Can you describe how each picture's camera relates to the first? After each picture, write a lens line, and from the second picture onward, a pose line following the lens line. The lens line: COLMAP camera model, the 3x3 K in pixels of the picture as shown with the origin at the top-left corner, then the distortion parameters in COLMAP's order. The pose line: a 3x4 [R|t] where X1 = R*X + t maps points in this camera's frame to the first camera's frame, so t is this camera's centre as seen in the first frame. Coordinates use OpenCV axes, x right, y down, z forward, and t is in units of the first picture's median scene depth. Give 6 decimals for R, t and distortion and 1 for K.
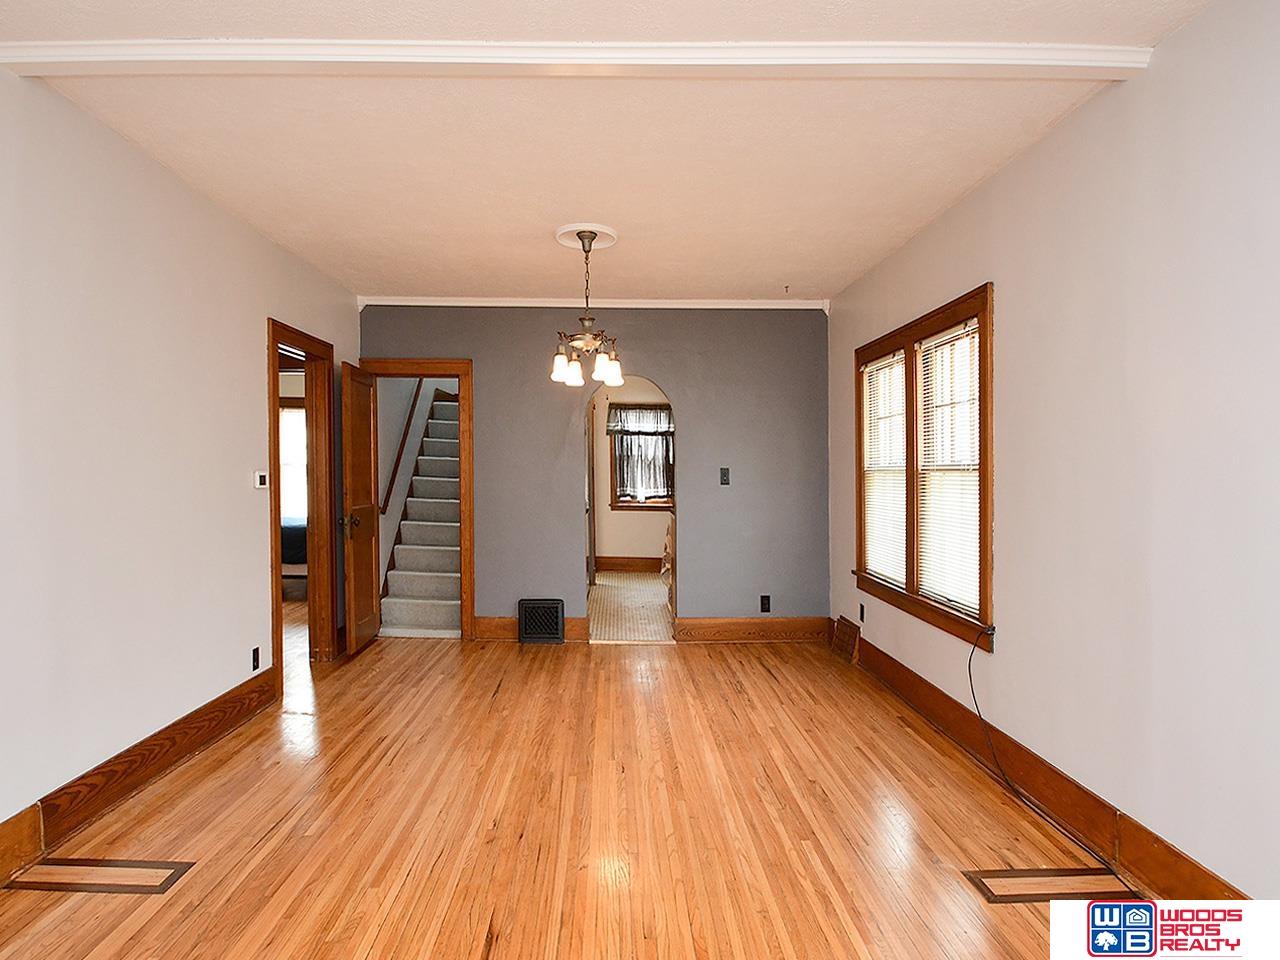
lens RADIAL K [[692.5, 0, 636.2], [0, 692.5, 475.8], [0, 0, 1]] dist [0.015953, 0.000719]
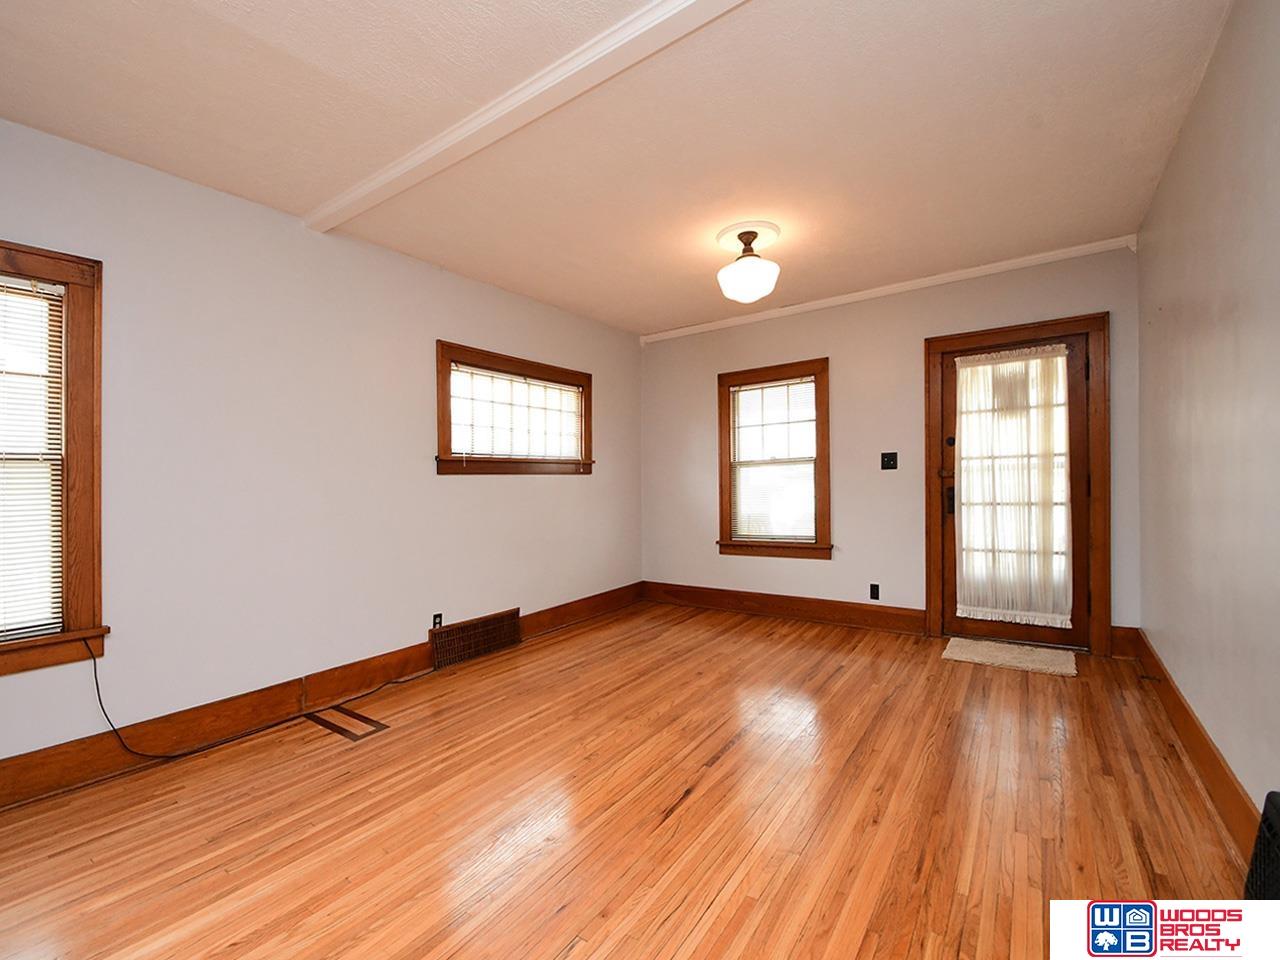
lens RADIAL K [[551.1, 0, 632.0], [0, 551.1, 480.3], [0, 0, 1]] dist [-0.004173, -0.004486]
pose [[-0.797279, 0.021449, 0.603230, -0.665332], [0.027009, 0.999635, 0.000153, 0.066354], [-0.603007, 0.016414, -0.797567, 1.590262]]
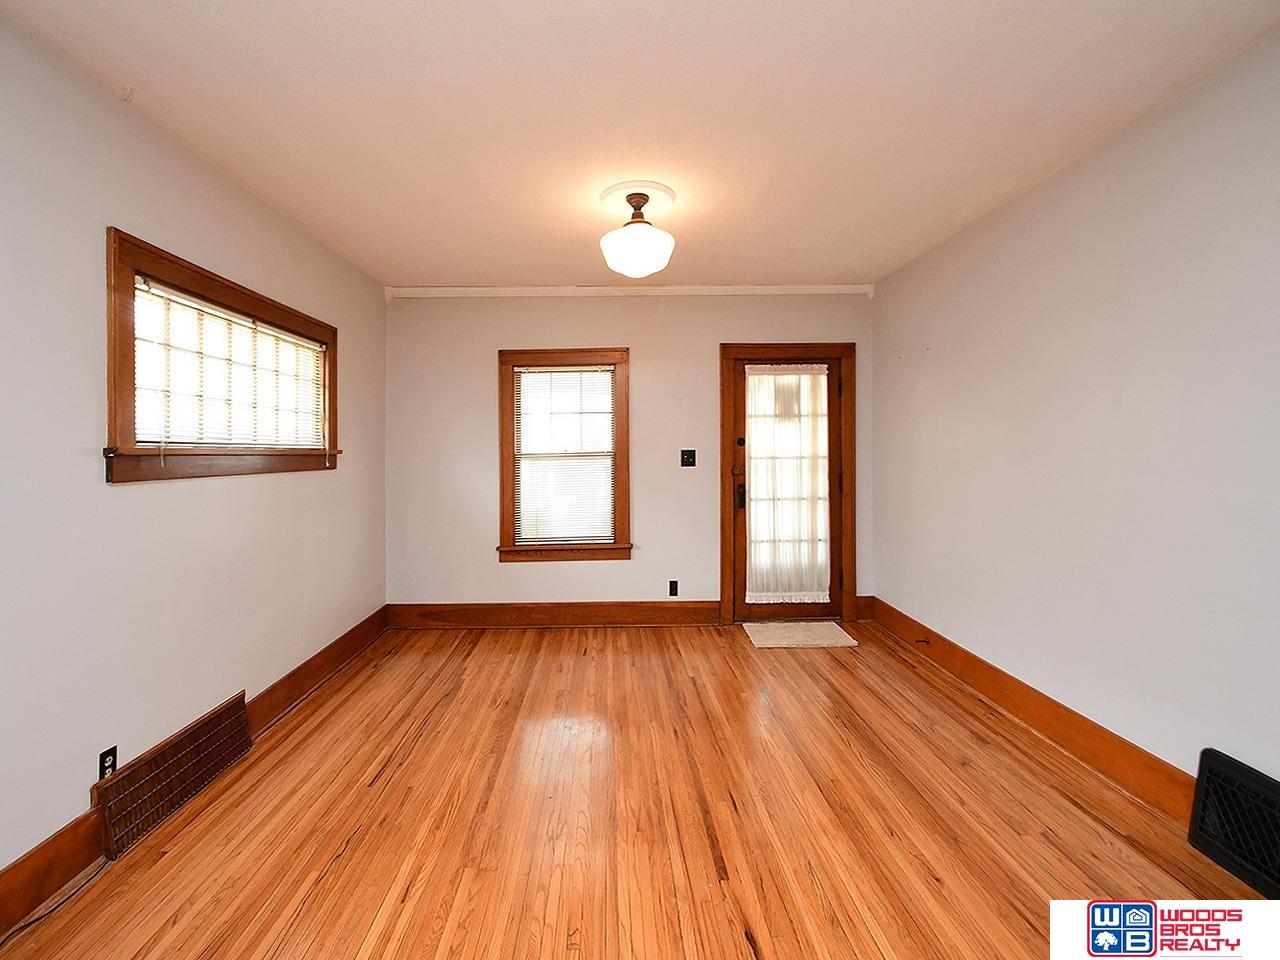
lens RADIAL K [[551.1, 0, 641.0], [0, 551.1, 457.5], [0, 0, 1]] dist [-0.004173, -0.004486]
pose [[-0.999859, 0.011483, 0.012283, -0.160657], [0.011626, 0.999864, 0.011658, 0.005539], [-0.012148, 0.011799, -0.999857, 1.492931]]
